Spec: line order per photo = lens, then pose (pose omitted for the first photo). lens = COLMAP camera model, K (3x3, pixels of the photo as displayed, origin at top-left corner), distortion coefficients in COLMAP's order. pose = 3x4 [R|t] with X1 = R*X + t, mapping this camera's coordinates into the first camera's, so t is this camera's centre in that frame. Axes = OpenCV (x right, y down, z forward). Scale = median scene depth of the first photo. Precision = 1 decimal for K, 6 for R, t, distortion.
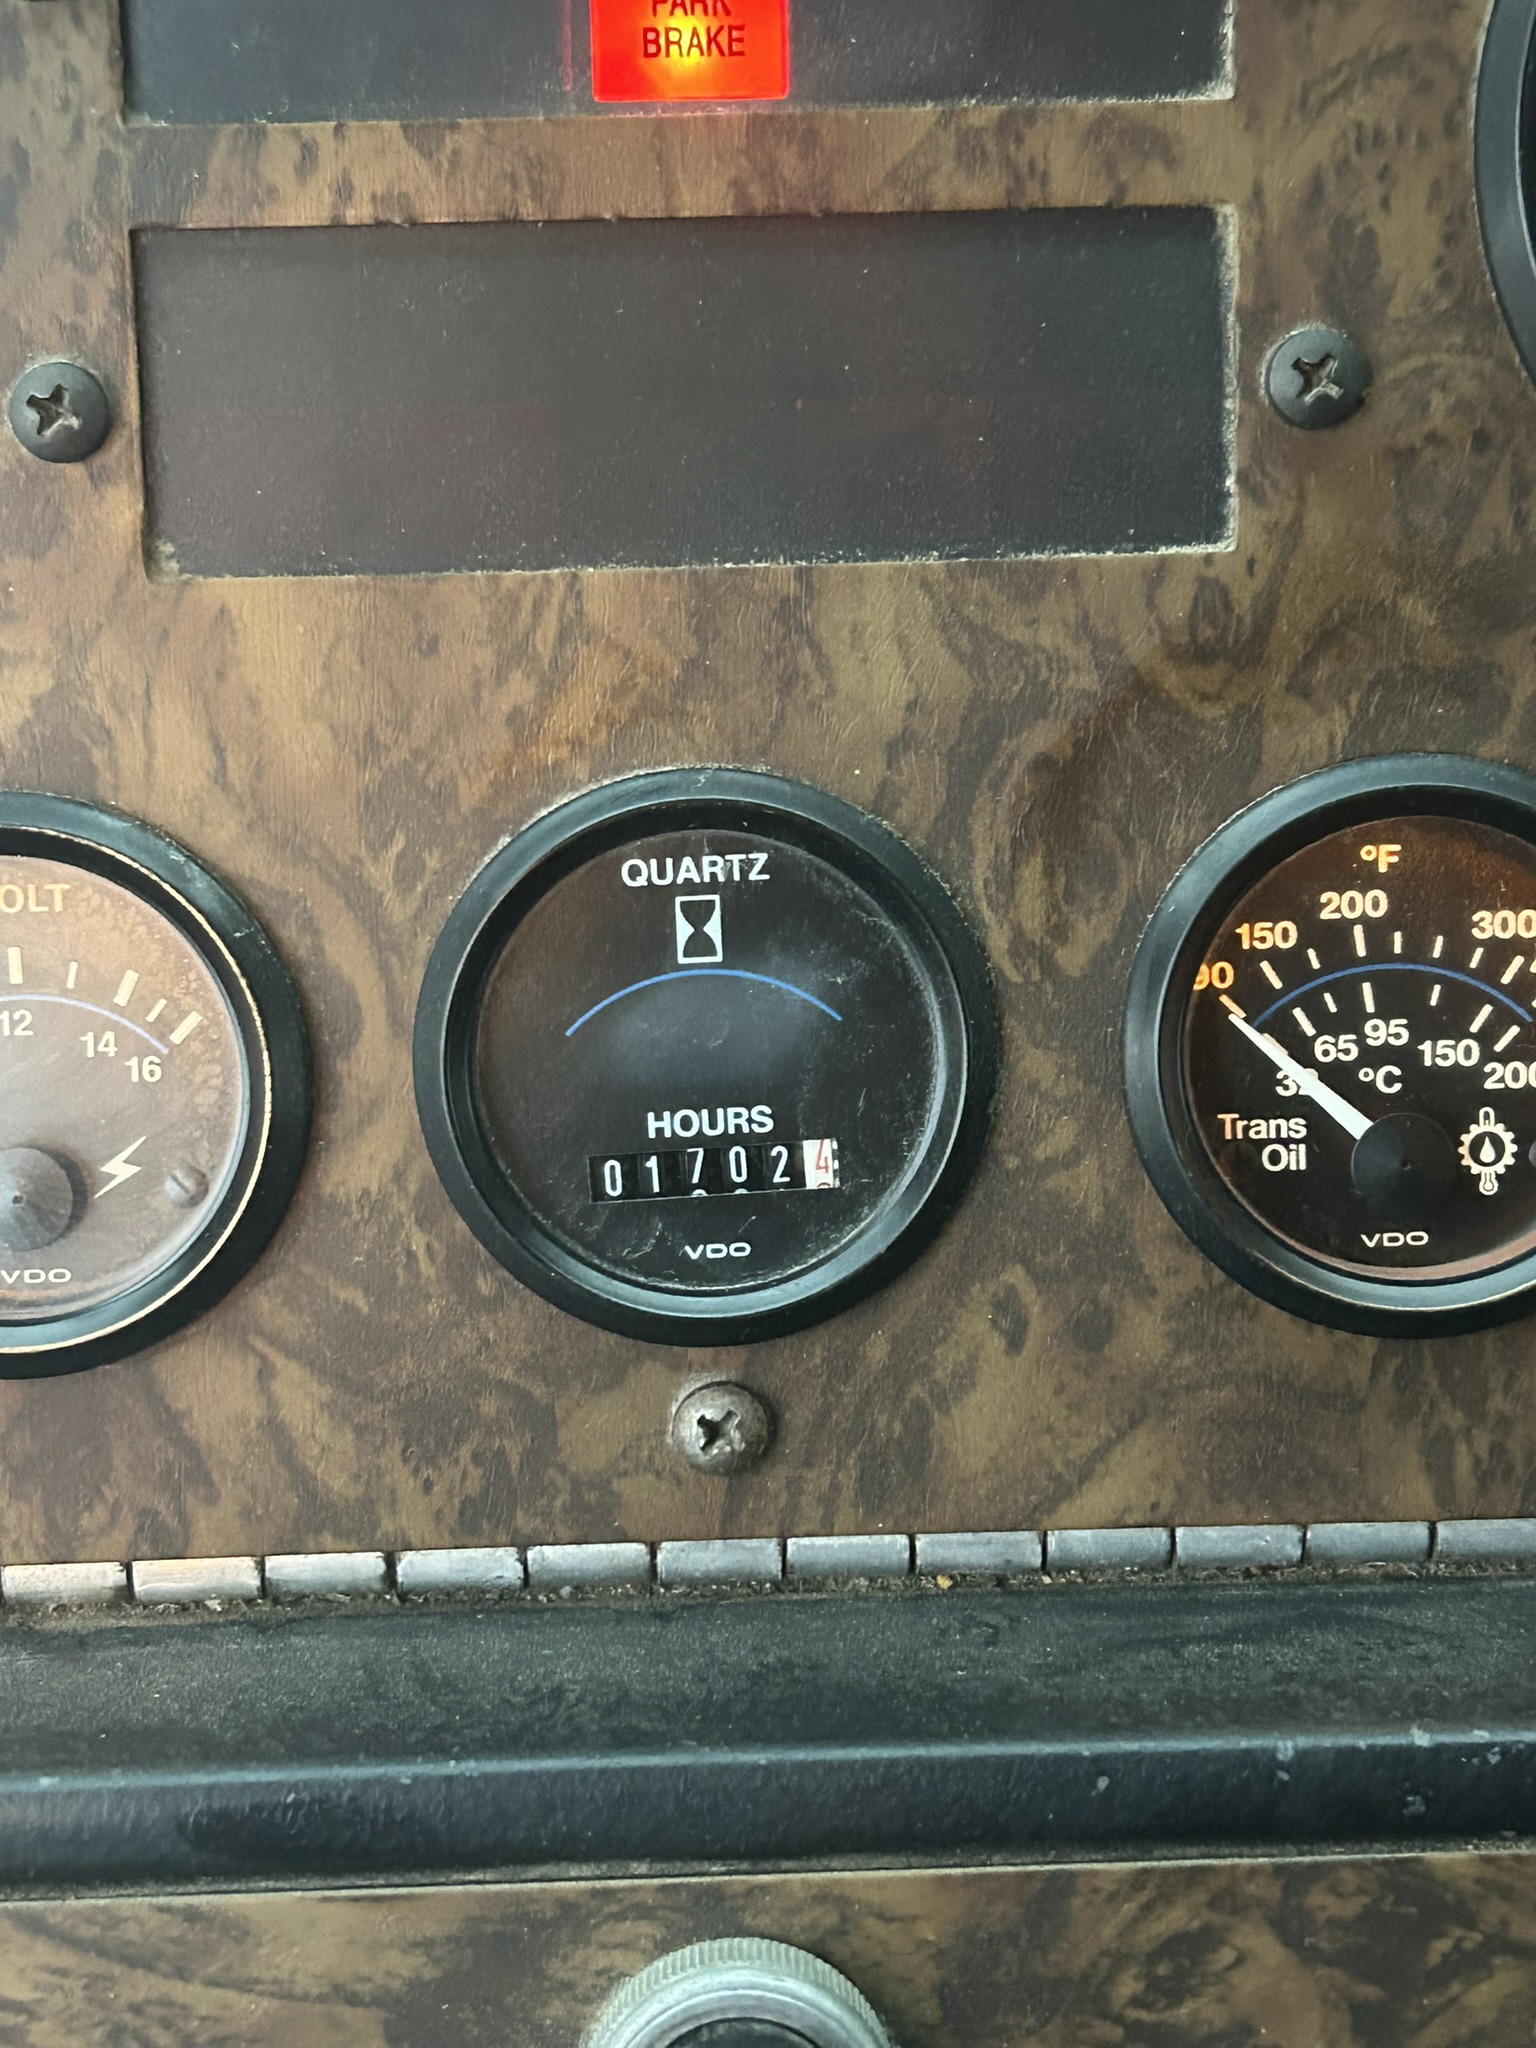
lens RADIAL K [[3396.8, 0, 764.5], [0, 3396.8, 1018.6], [0, 0, 1]] dist [0.039015, 0.000000]
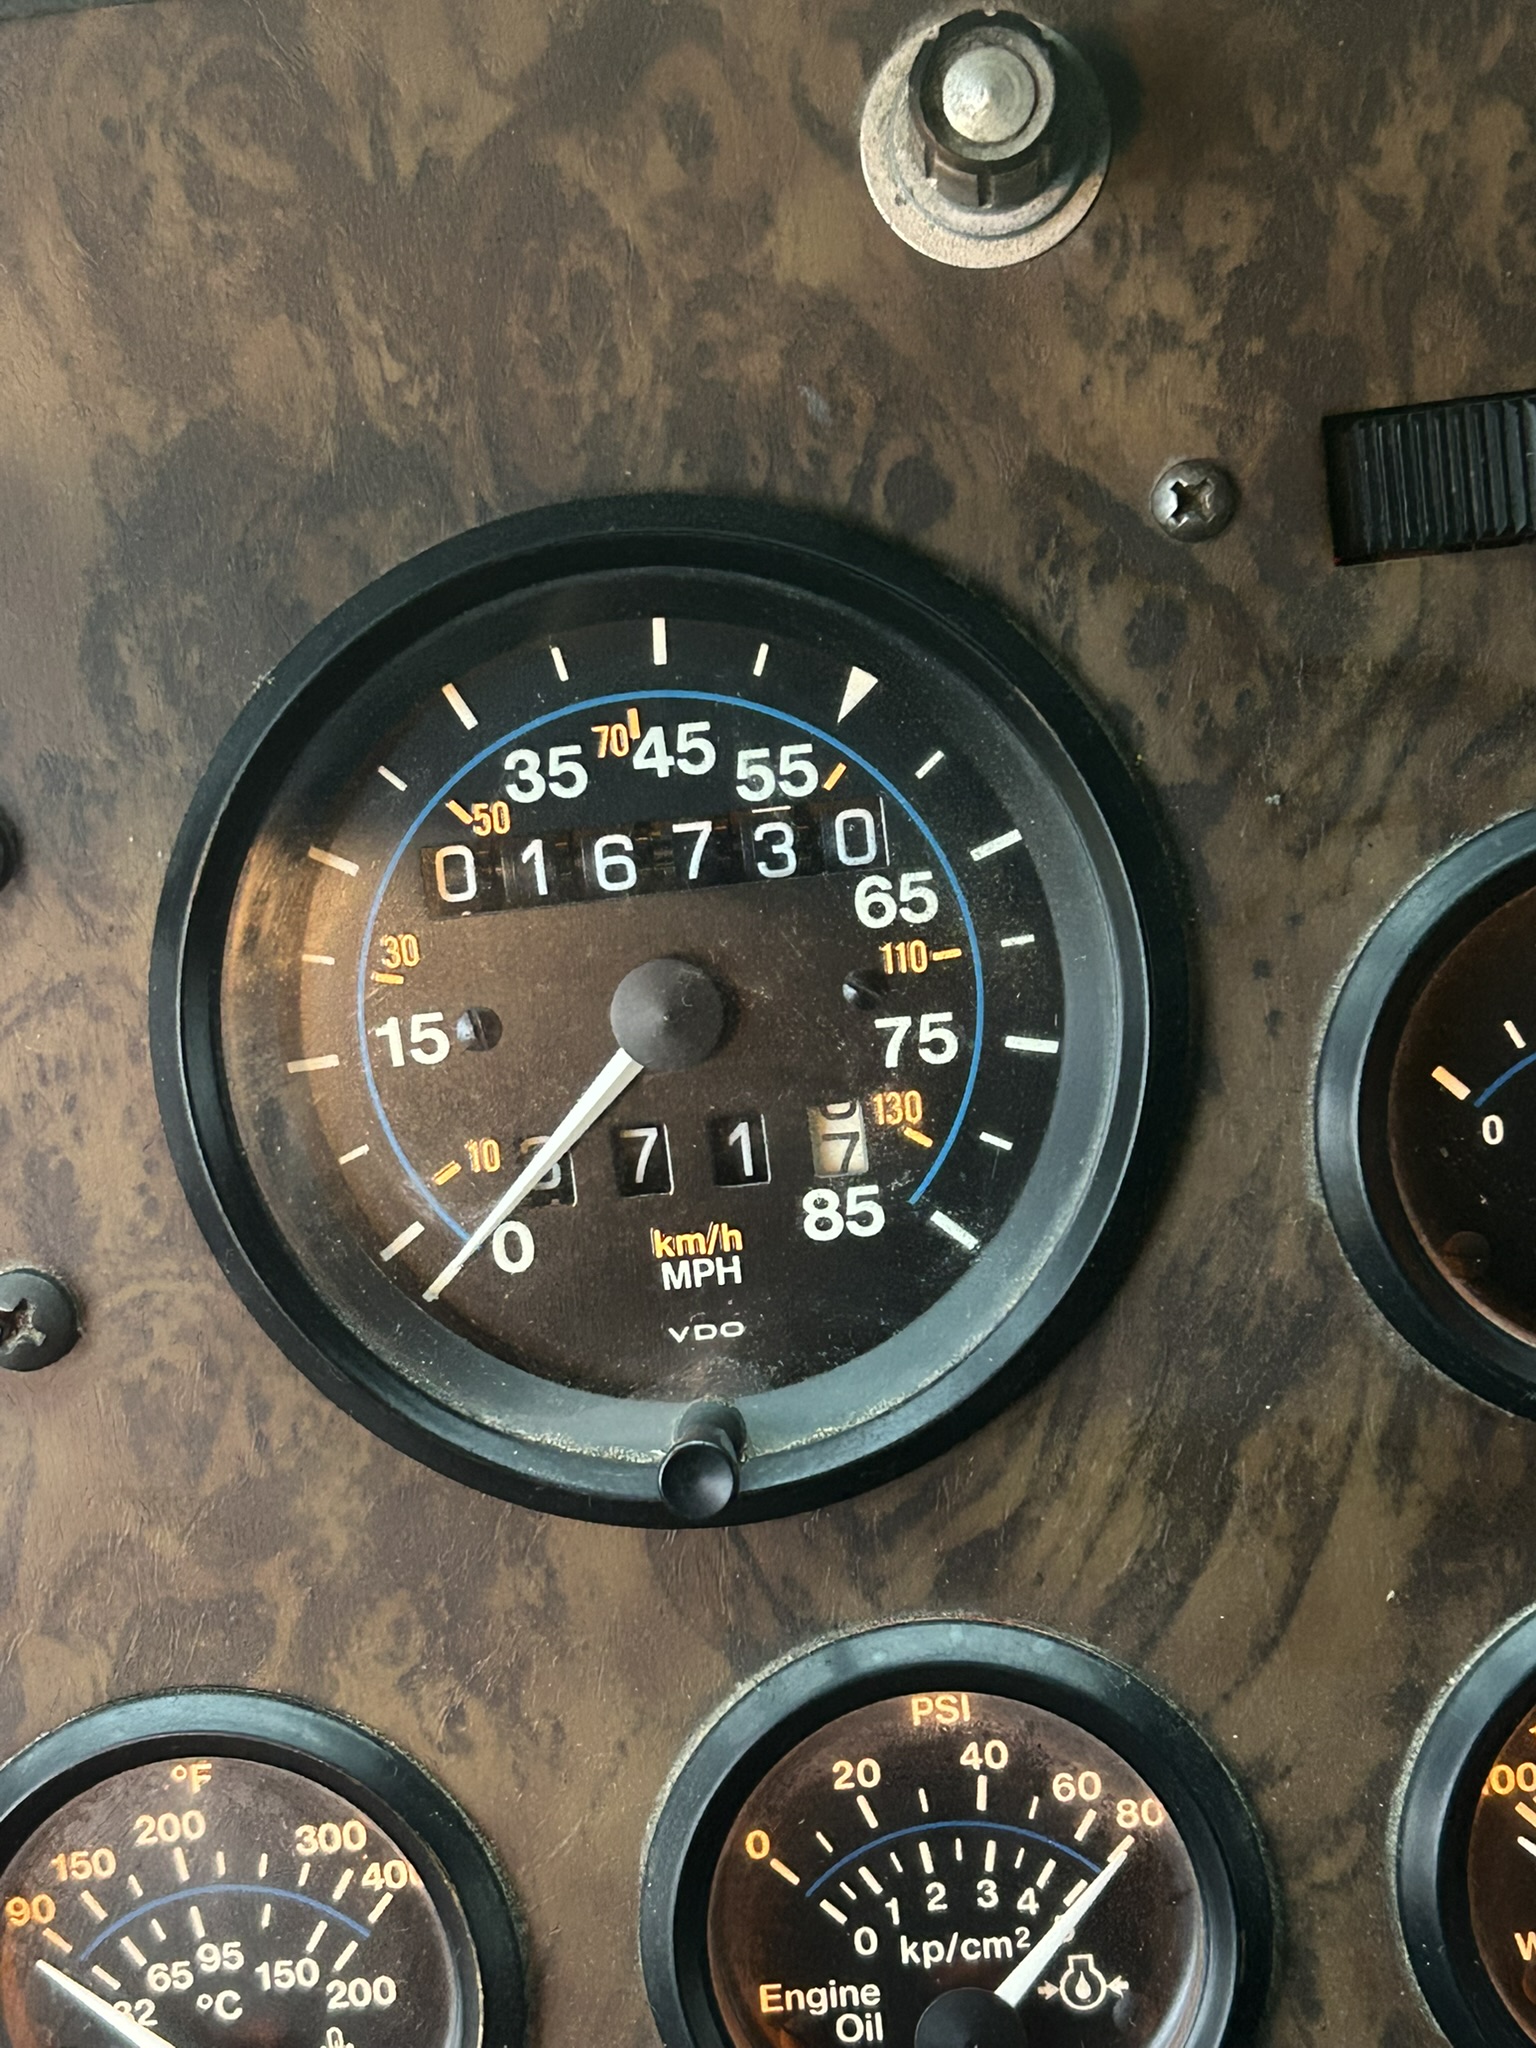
lens RADIAL K [[3396.8, 0, 769.0], [0, 3396.8, 1026.4], [0, 0, 1]] dist [0.039015, 0.000000]
pose [[0.995465, -0.075944, -0.057285, 0.410424], [0.075031, 0.997020, -0.017932, -0.226339], [0.058476, 0.013552, 0.998197, 0.059801]]
